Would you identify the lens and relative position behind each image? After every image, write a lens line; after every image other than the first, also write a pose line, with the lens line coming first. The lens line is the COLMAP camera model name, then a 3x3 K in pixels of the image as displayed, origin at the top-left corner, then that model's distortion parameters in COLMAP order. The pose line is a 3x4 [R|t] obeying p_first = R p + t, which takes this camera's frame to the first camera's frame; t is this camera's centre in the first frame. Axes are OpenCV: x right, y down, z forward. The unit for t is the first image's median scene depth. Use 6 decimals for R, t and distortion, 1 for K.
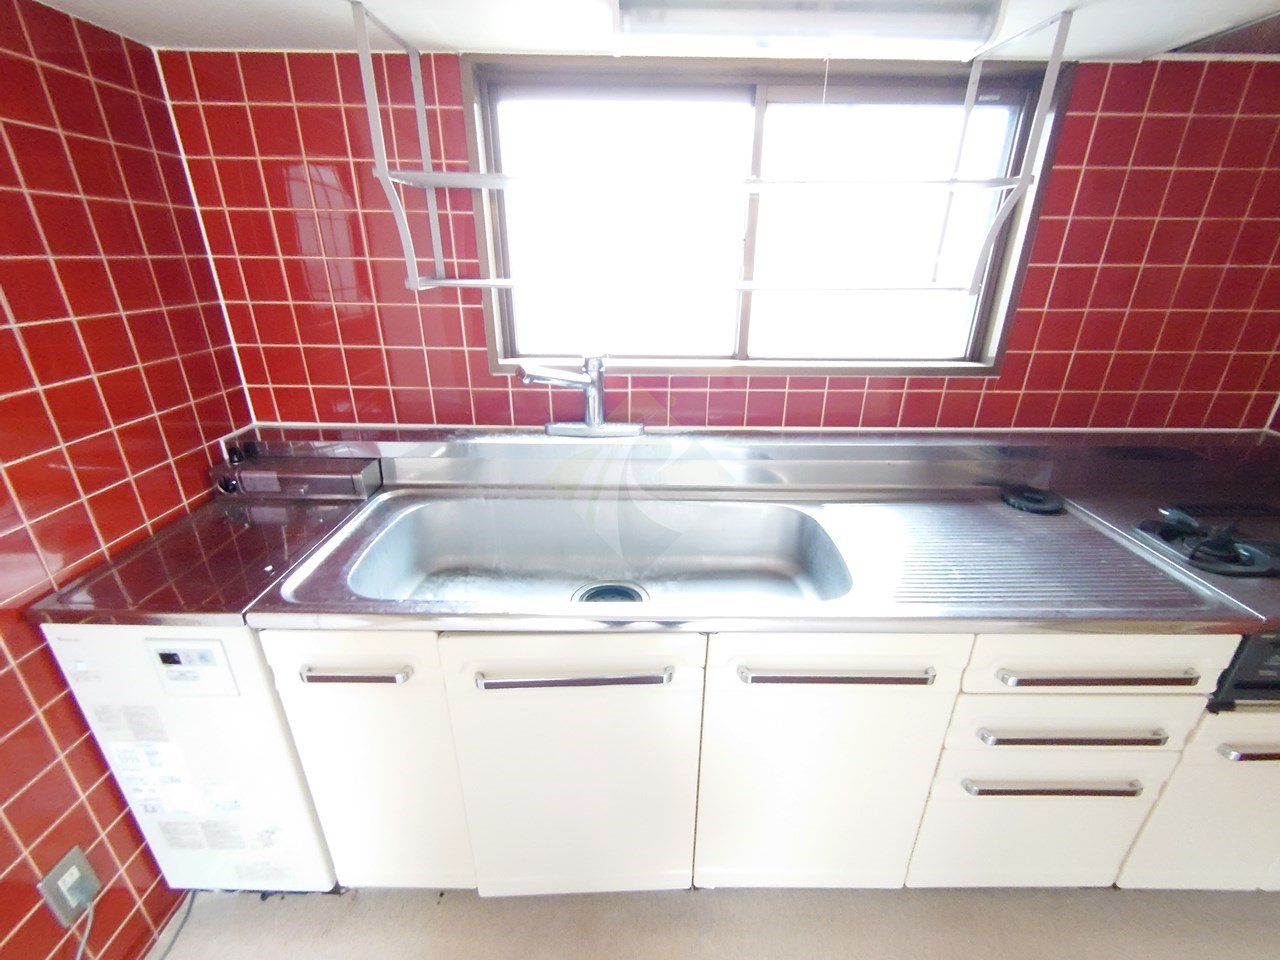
lens RADIAL K [[547.2, 0, 640.0], [0, 547.2, 480.0], [0, 0, 1]] dist [0.015945, -0.010919]
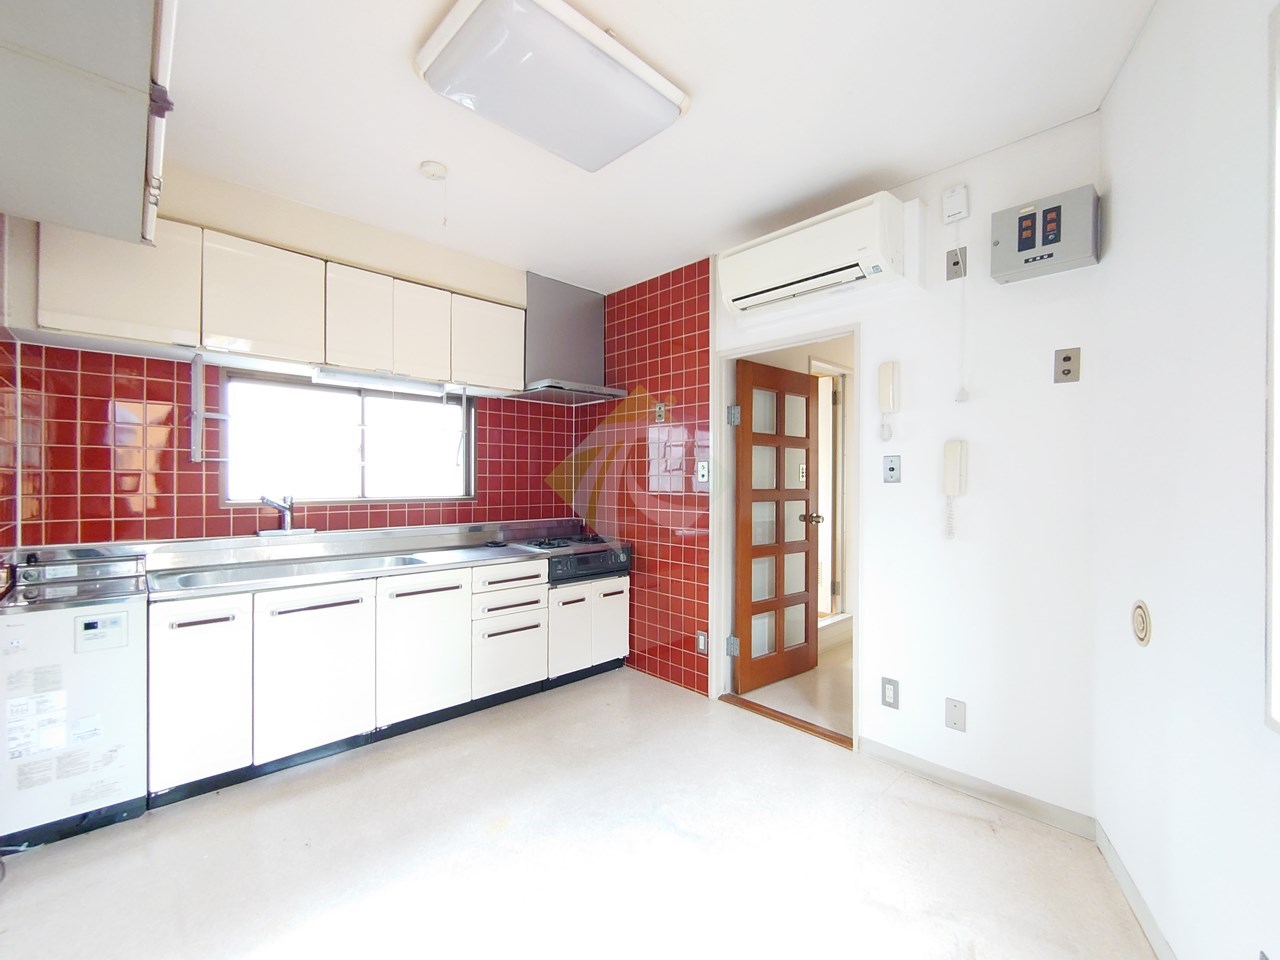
lens RADIAL K [[547.2, 0, 640.0], [0, 547.2, 480.0], [0, 0, 1]] dist [0.015945, -0.010919]
pose [[0.729526, -0.005576, 0.683931, -0.542643], [0.260368, 0.926940, -0.270168, 0.631354], [-0.632456, 0.375168, 0.677678, -1.273255]]
